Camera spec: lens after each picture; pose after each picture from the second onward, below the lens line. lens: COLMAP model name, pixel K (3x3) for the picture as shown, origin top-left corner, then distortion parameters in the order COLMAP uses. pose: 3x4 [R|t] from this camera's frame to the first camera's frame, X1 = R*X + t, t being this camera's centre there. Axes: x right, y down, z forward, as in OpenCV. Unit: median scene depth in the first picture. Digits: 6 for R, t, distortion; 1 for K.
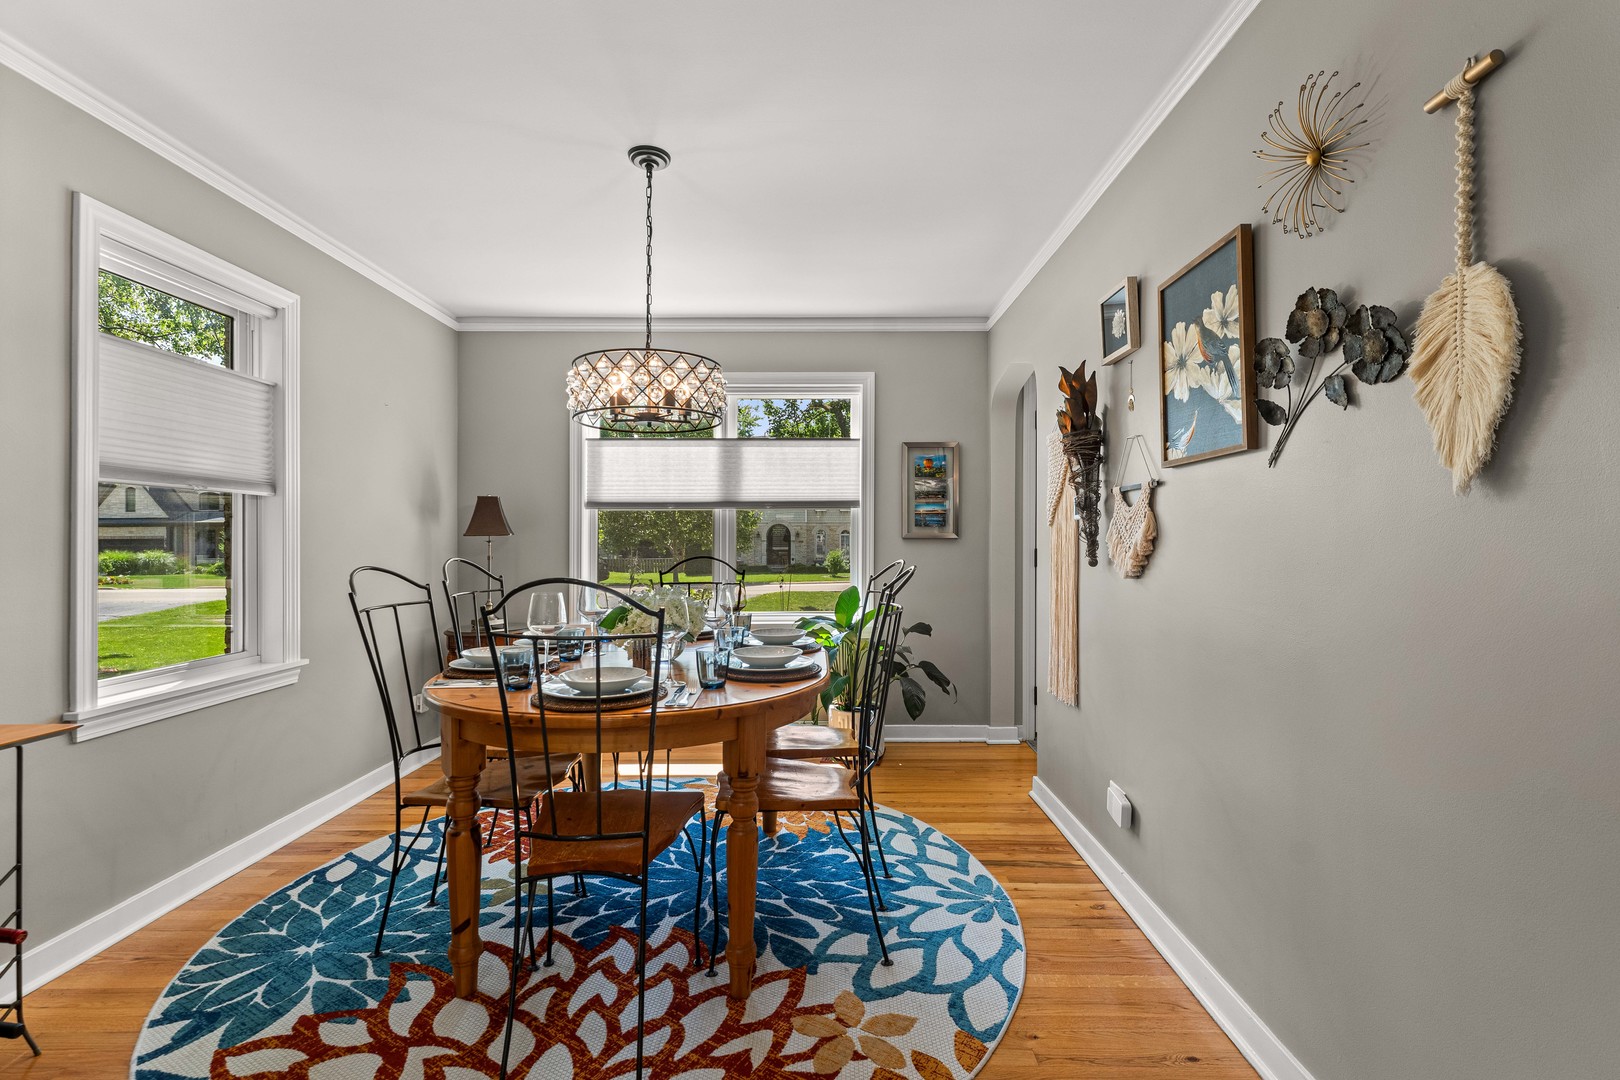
lens RADIAL K [[721.4, 0, 816.1], [0, 721.4, 542.9], [0, 0, 1]] dist [0.000169, -0.000169]
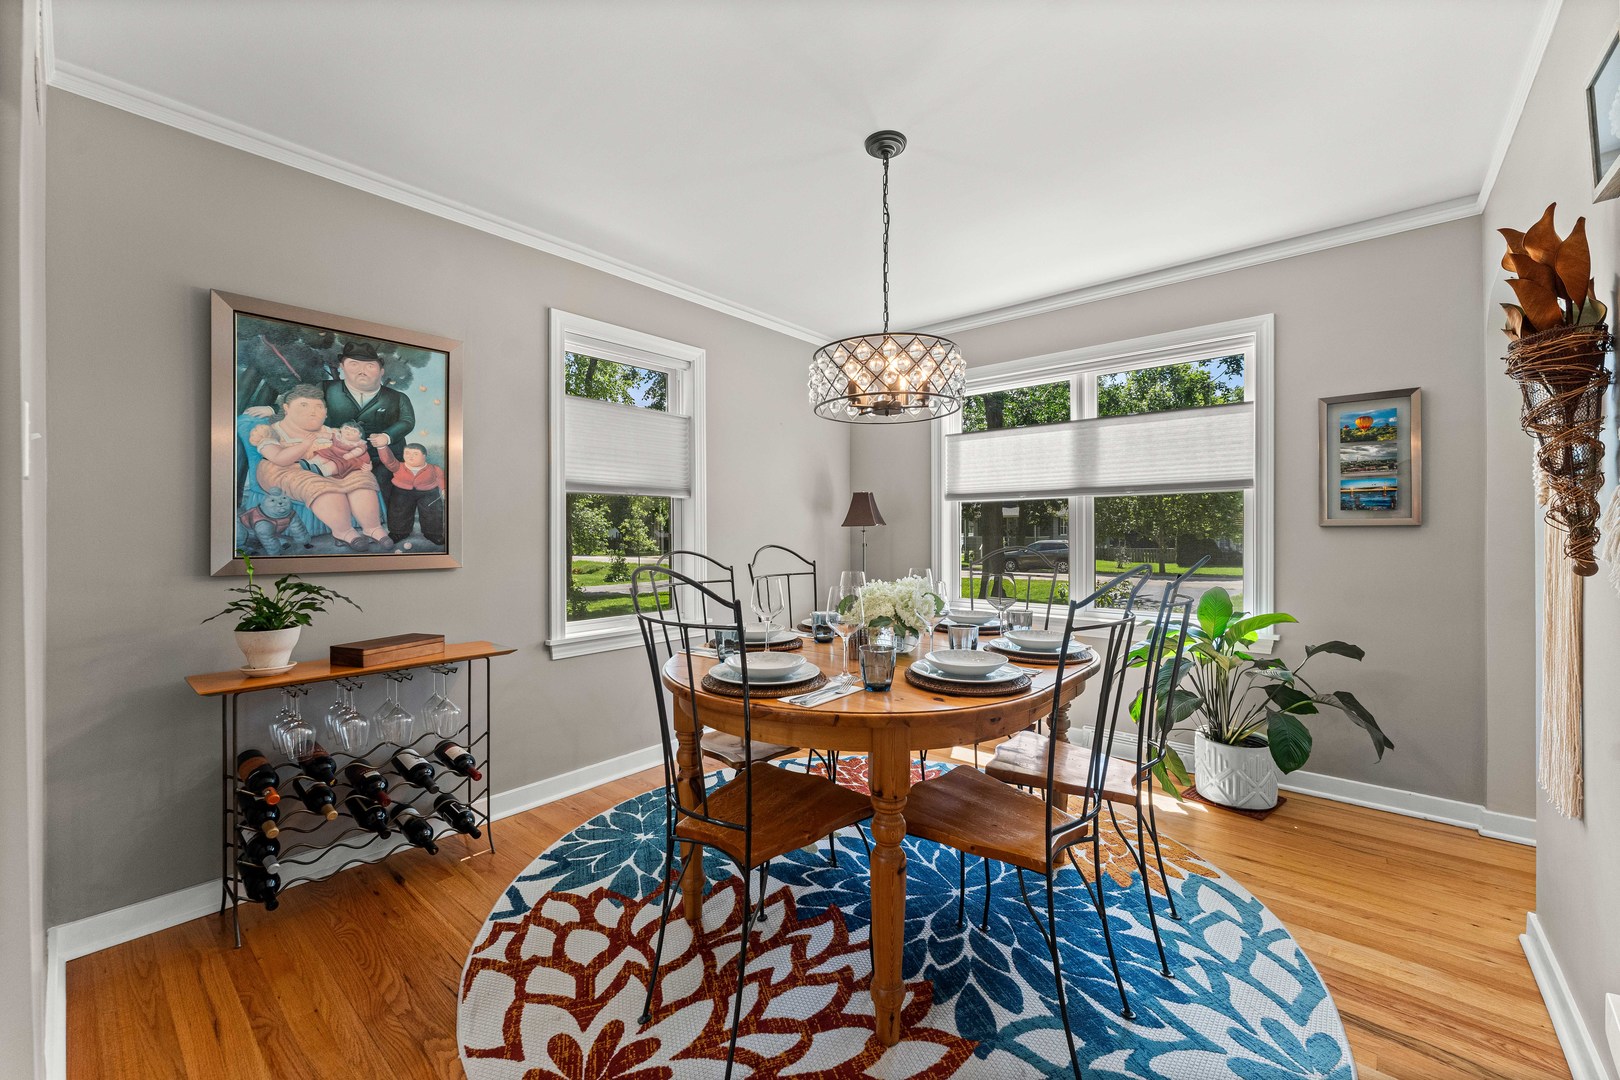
lens RADIAL K [[642.0, 0, 815.2], [0, 642.0, 532.5], [0, 0, 1]] dist [-0.000198, -0.000109]
pose [[0.762212, -0.000088, -0.647327, 0.257285], [-0.000072, 1.000000, -0.000221, 0.000733], [0.647327, 0.000215, 0.762212, 0.254662]]
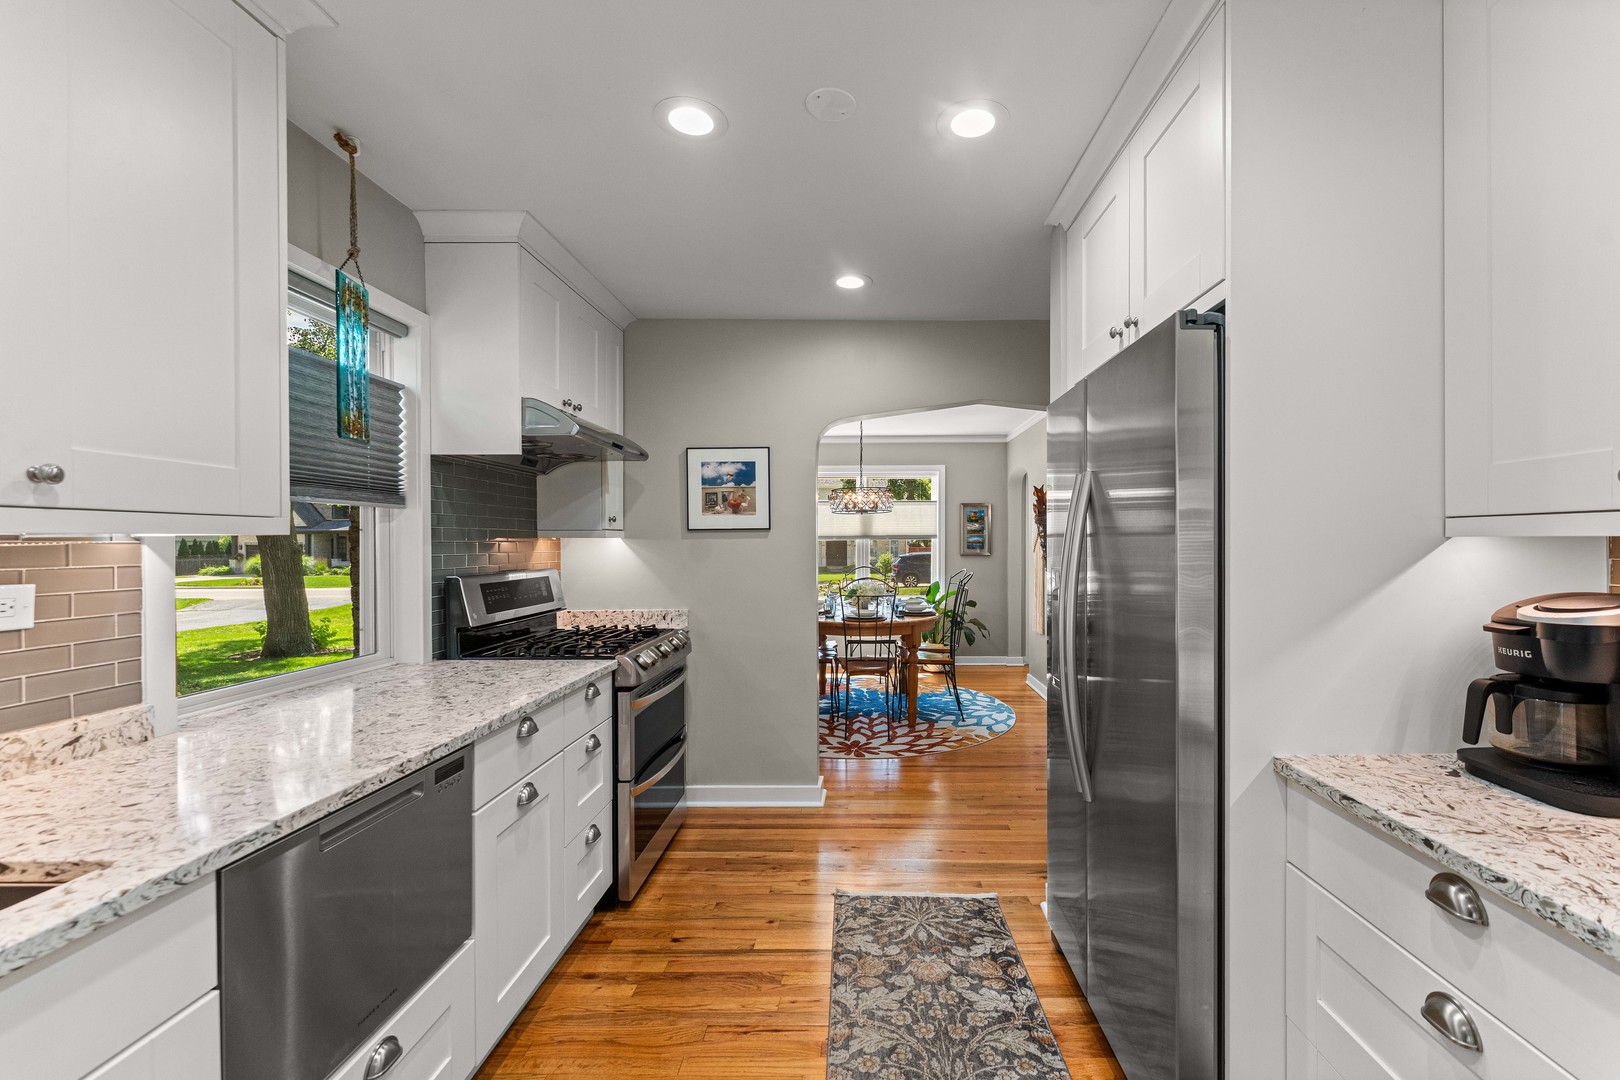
lens RADIAL K [[676.9, 0, 864.6], [0, 676.9, 546.8], [0, 0, 1]] dist [-0.000204, -0.000123]
pose [[0.999971, -0.002276, 0.007296, -0.232085], [0.002250, 0.999991, 0.003662, -0.059007], [-0.007305, -0.003645, 0.999967, -1.223295]]
